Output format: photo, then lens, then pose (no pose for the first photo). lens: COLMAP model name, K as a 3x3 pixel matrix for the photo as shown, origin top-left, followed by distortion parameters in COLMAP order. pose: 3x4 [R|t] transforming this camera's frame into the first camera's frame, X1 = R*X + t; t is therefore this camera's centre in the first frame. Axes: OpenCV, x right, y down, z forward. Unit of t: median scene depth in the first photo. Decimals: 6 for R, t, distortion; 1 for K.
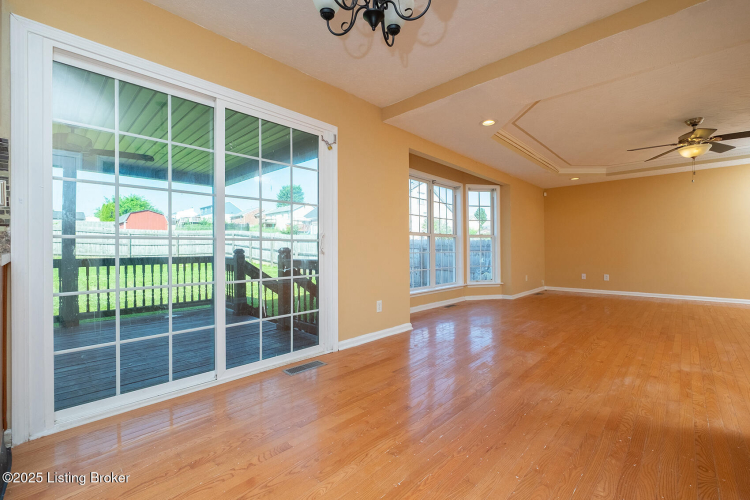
lens RADIAL K [[329.6, 0, 376.3], [0, 329.6, 241.9], [0, 0, 1]] dist [-0.002692, -0.000385]
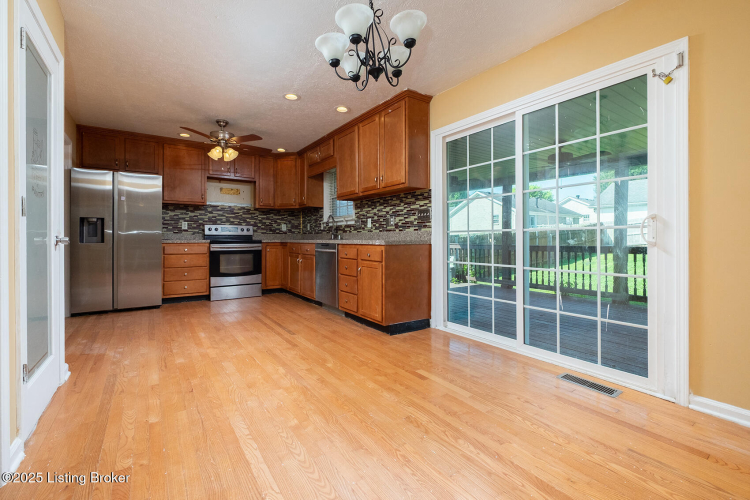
lens RADIAL K [[329.6, 0, 369.2], [0, 329.6, 239.8], [0, 0, 1]] dist [-0.002692, -0.000385]
pose [[-0.211098, 0.005114, -0.977451, 0.591502], [0.027232, 0.999629, -0.000651, 0.006516], [0.977085, -0.026755, -0.211159, 0.551571]]
